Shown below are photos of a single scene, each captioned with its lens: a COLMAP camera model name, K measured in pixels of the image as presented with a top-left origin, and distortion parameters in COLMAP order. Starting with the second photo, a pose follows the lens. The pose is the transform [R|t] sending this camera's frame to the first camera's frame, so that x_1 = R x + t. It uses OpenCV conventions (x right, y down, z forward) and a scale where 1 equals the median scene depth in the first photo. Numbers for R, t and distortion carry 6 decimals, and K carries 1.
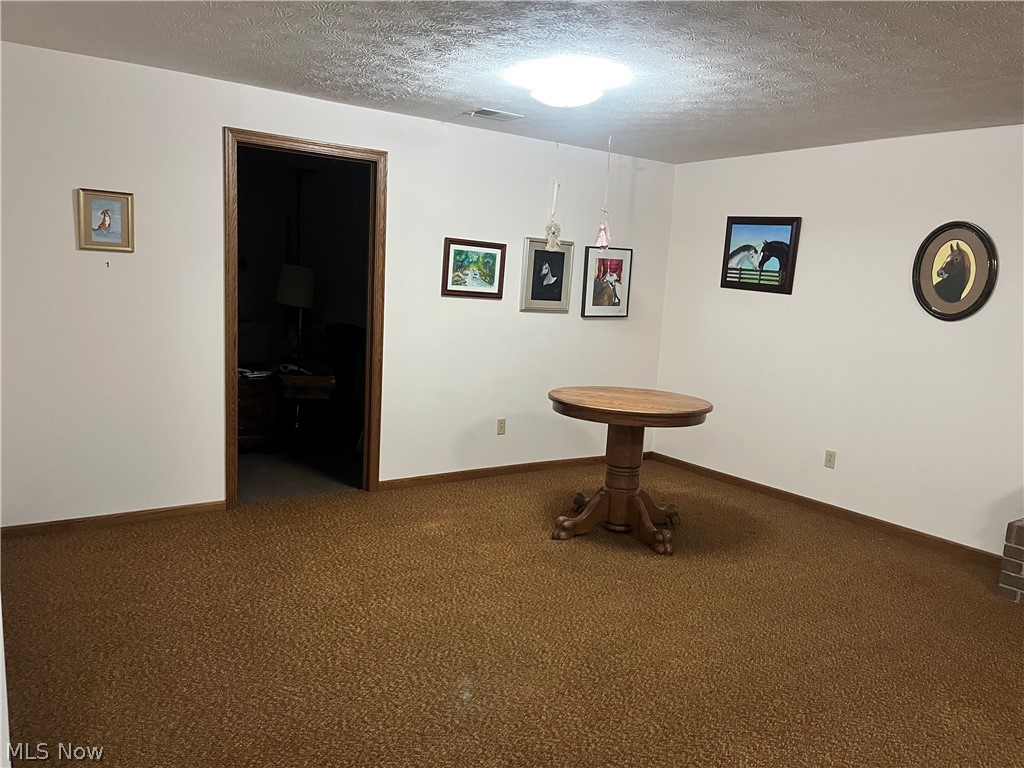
lens RADIAL K [[770.9, 0, 509.1], [0, 770.9, 386.4], [0, 0, 1]] dist [0.035515, -0.046925]
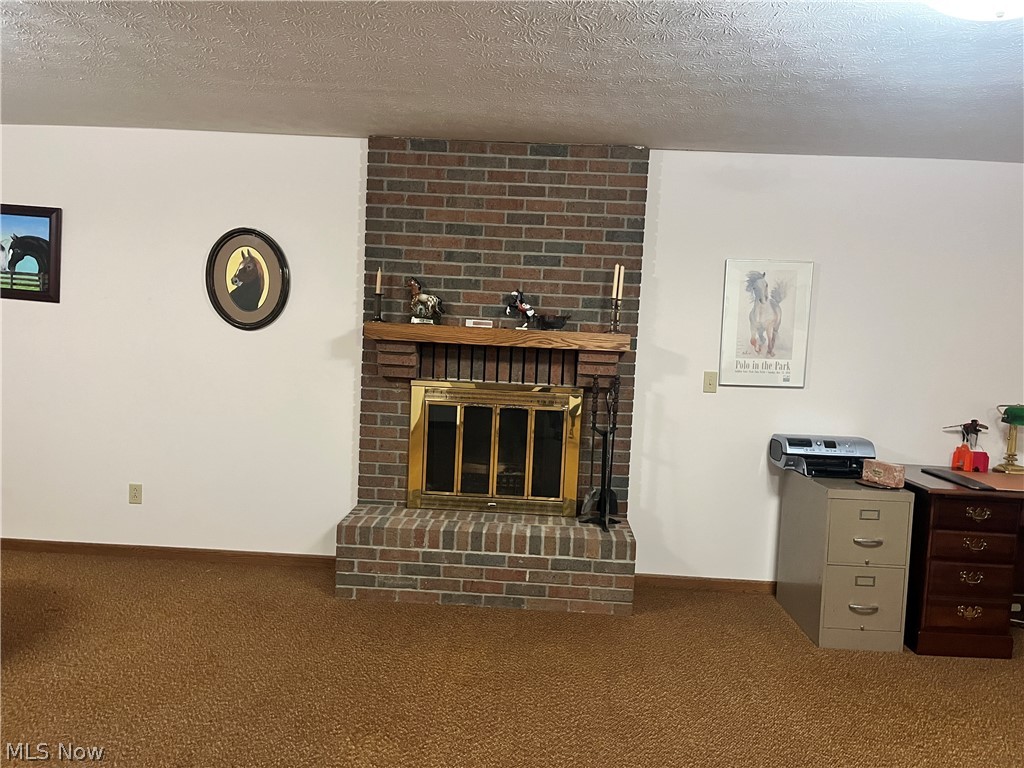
lens RADIAL K [[770.9, 0, 517.3], [0, 770.9, 386.8], [0, 0, 1]] dist [0.035515, -0.046925]
pose [[0.589394, -0.098474, 0.801822, -0.017634], [0.098870, 0.993874, 0.049384, -0.028567], [-0.801773, 0.050169, 0.595519, 0.159027]]
